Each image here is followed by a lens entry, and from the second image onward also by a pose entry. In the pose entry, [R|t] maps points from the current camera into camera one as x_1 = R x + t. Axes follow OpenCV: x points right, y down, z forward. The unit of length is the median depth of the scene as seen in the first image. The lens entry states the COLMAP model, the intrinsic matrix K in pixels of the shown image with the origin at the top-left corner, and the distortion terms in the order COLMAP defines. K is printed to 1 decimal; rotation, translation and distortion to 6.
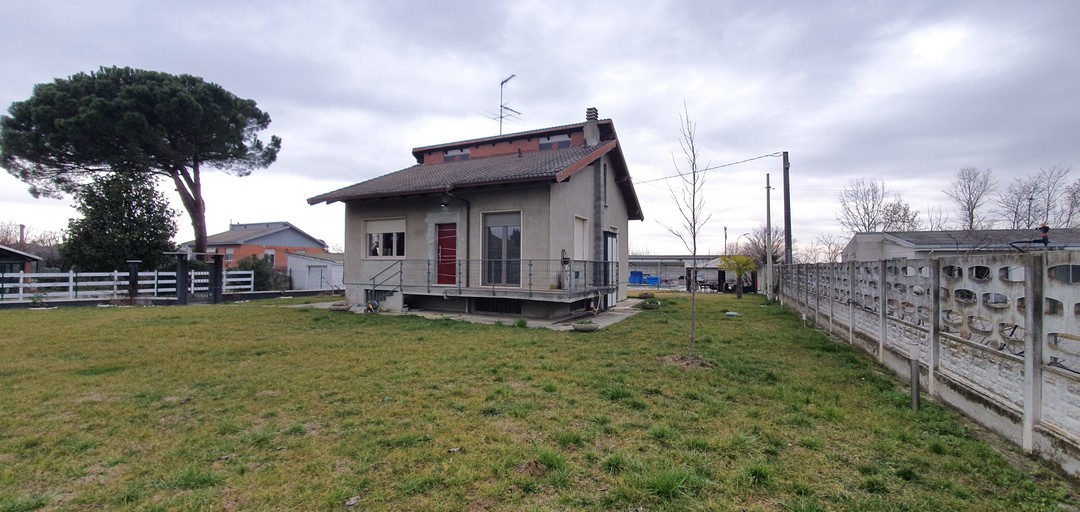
lens RADIAL K [[428.9, 0, 540.0], [0, 428.9, 256.0], [0, 0, 1]] dist [-0.010958, -0.000165]
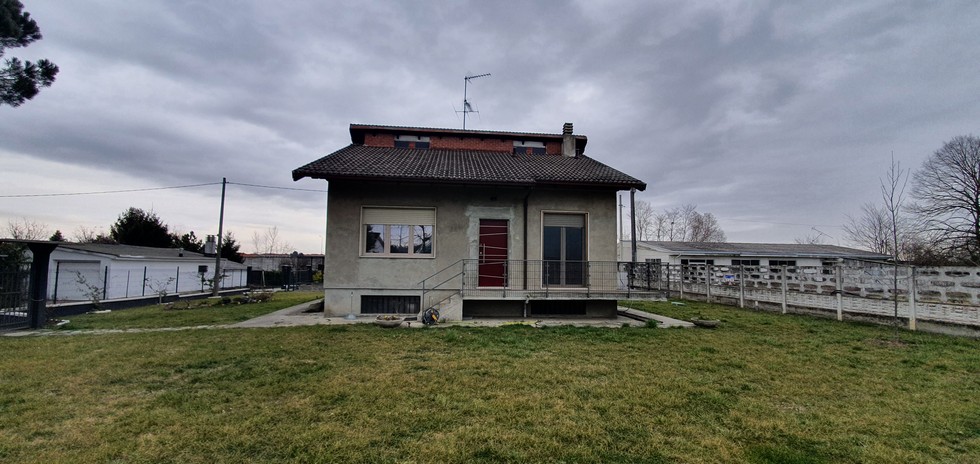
lens RADIAL K [[389.2, 0, 490.0], [0, 389.2, 232.0], [0, 0, 1]] dist [-0.010958, -0.000165]
pose [[0.849870, 0.048868, 0.524721, -0.663978], [-0.020950, 0.998037, -0.059016, -0.000388], [-0.526575, 0.039163, 0.849226, 0.309038]]
